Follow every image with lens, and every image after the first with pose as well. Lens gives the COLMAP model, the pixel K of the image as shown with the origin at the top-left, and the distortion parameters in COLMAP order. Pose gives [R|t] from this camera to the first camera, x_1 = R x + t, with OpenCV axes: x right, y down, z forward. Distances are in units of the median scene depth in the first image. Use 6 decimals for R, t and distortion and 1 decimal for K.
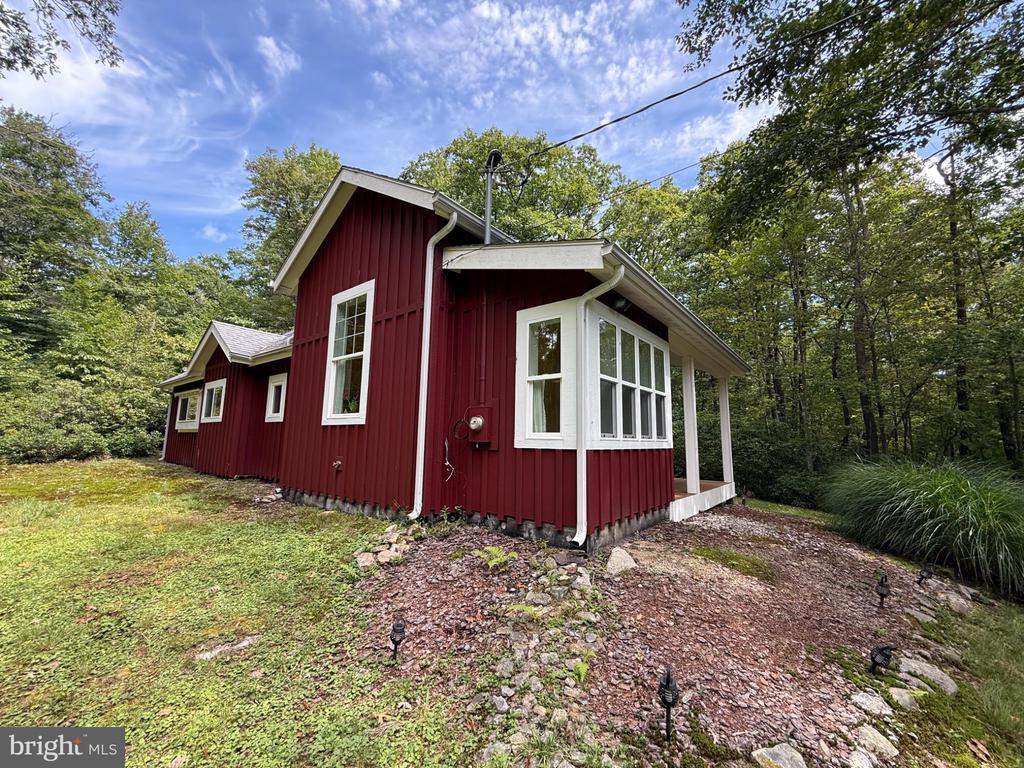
lens RADIAL K [[407.8, 0, 515.2], [0, 407.8, 388.6], [0, 0, 1]] dist [-0.000362, -0.000274]
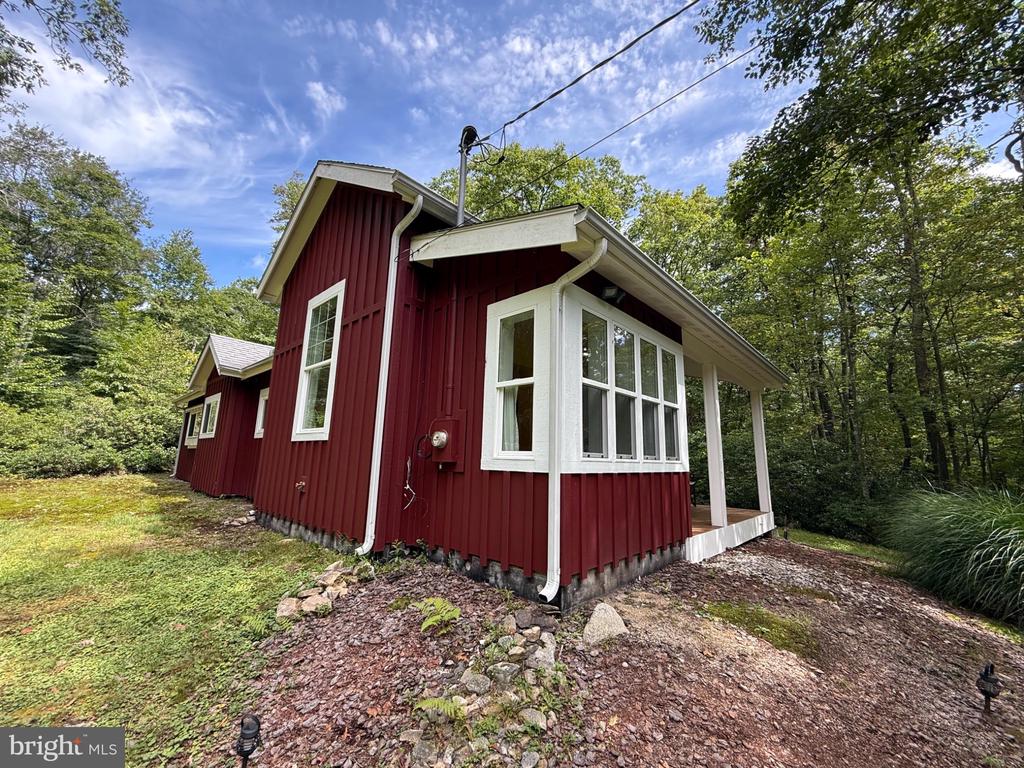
lens RADIAL K [[407.8, 0, 515.5], [0, 407.8, 387.8], [0, 0, 1]] dist [-0.000362, -0.000274]
pose [[0.996990, -0.003879, -0.077438, 0.096898], [0.000152, 0.998844, -0.048079, 0.015645], [0.077535, 0.047923, 0.995837, 0.136662]]
